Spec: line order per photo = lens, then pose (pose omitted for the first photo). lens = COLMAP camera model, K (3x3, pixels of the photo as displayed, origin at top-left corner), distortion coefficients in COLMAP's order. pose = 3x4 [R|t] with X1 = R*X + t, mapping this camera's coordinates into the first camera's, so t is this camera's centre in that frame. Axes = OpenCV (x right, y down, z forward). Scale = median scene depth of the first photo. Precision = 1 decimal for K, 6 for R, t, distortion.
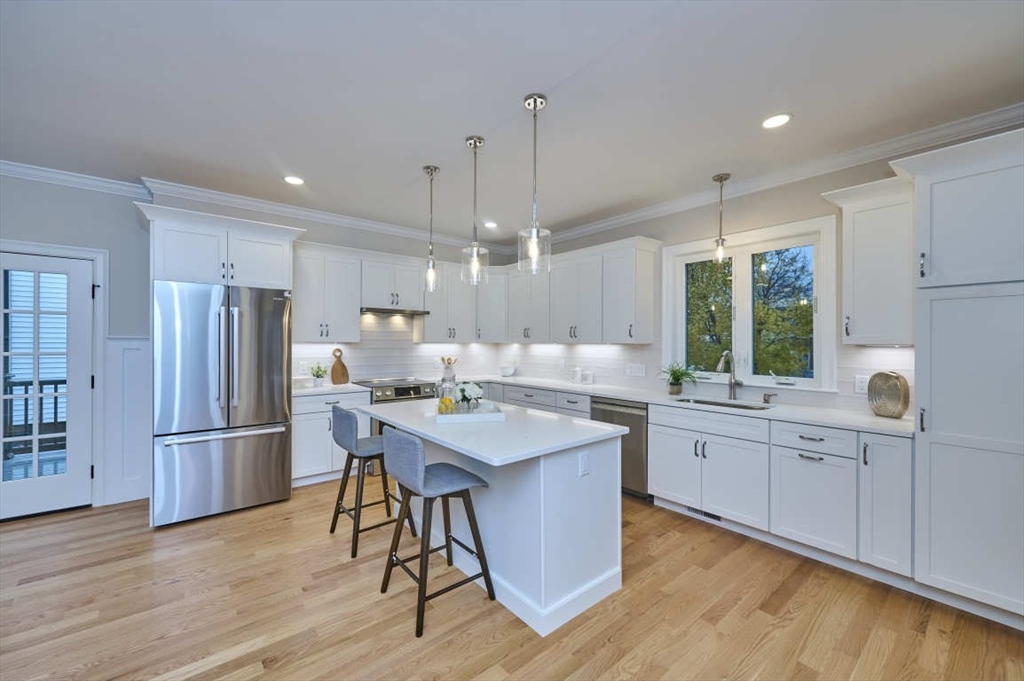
lens RADIAL K [[408.0, 0, 512.0], [0, 408.0, 340.5], [0, 0, 1]] dist [-0.000521, 0.000287]
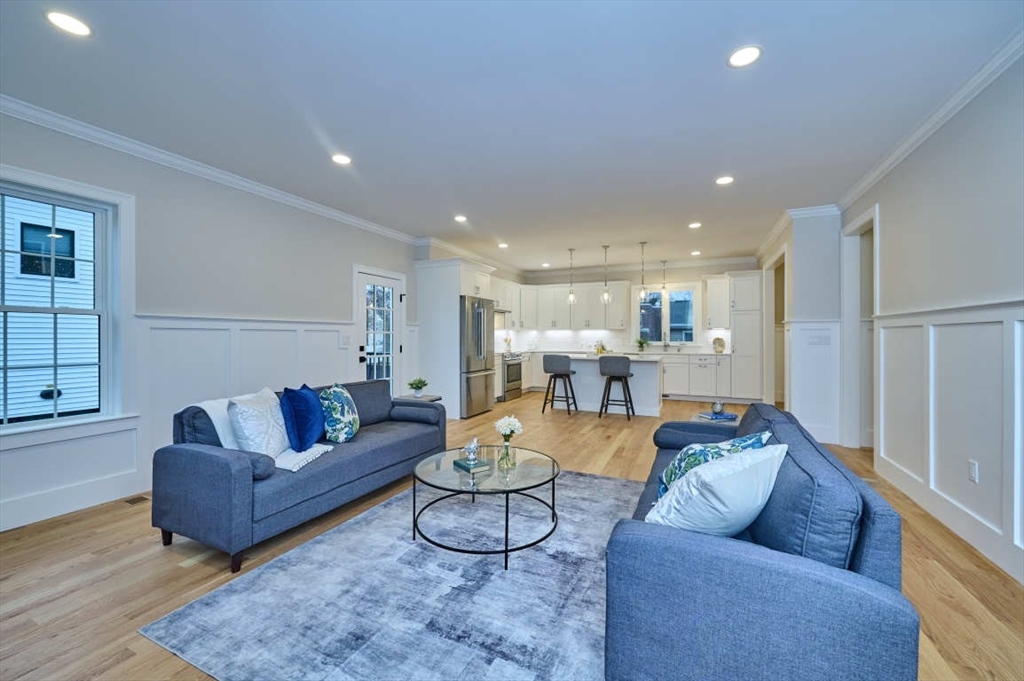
lens RADIAL K [[402.5, 0, 512.0], [0, 402.5, 340.5], [0, 0, 1]] dist [-0.000295, 0.000028]
pose [[0.899231, -0.007878, 0.437402, -1.317671], [0.002179, 0.999906, 0.013528, 0.041973], [-0.437468, -0.011212, 0.899164, -0.756081]]
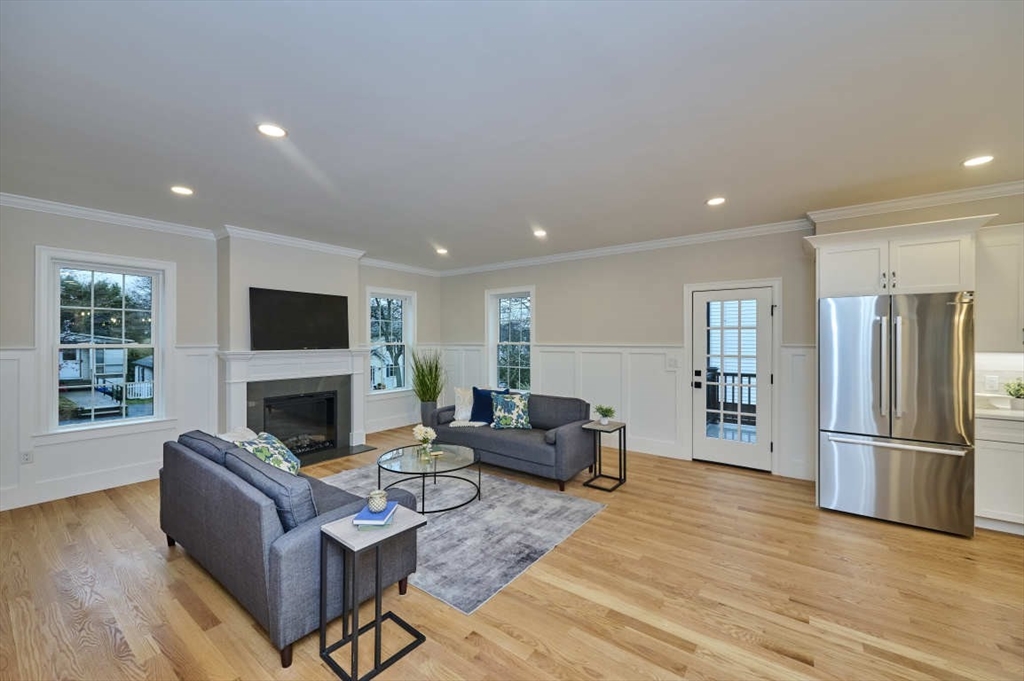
lens RADIAL K [[408.0, 0, 512.0], [0, 408.0, 340.5], [0, 0, 1]] dist [-0.000521, 0.000287]
pose [[0.242138, -0.001947, -0.970240, 0.047097], [0.003695, 0.999993, -0.001085, -0.023189], [0.970235, -0.003322, 0.242143, -0.131467]]
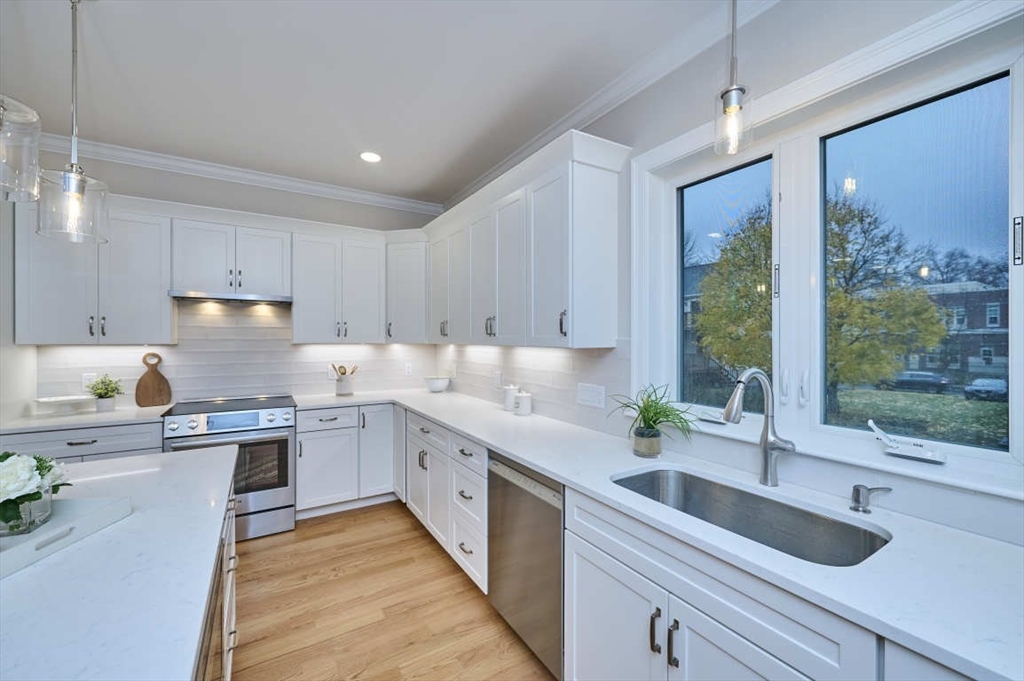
lens RADIAL K [[408.0, 0, 512.0], [0, 408.0, 340.5], [0, 0, 1]] dist [-0.000521, 0.000287]
pose [[0.991402, -0.001156, -0.130844, 0.327293], [0.002162, 0.999969, 0.007551, -0.006363], [0.130831, -0.007769, 0.991374, 0.539216]]
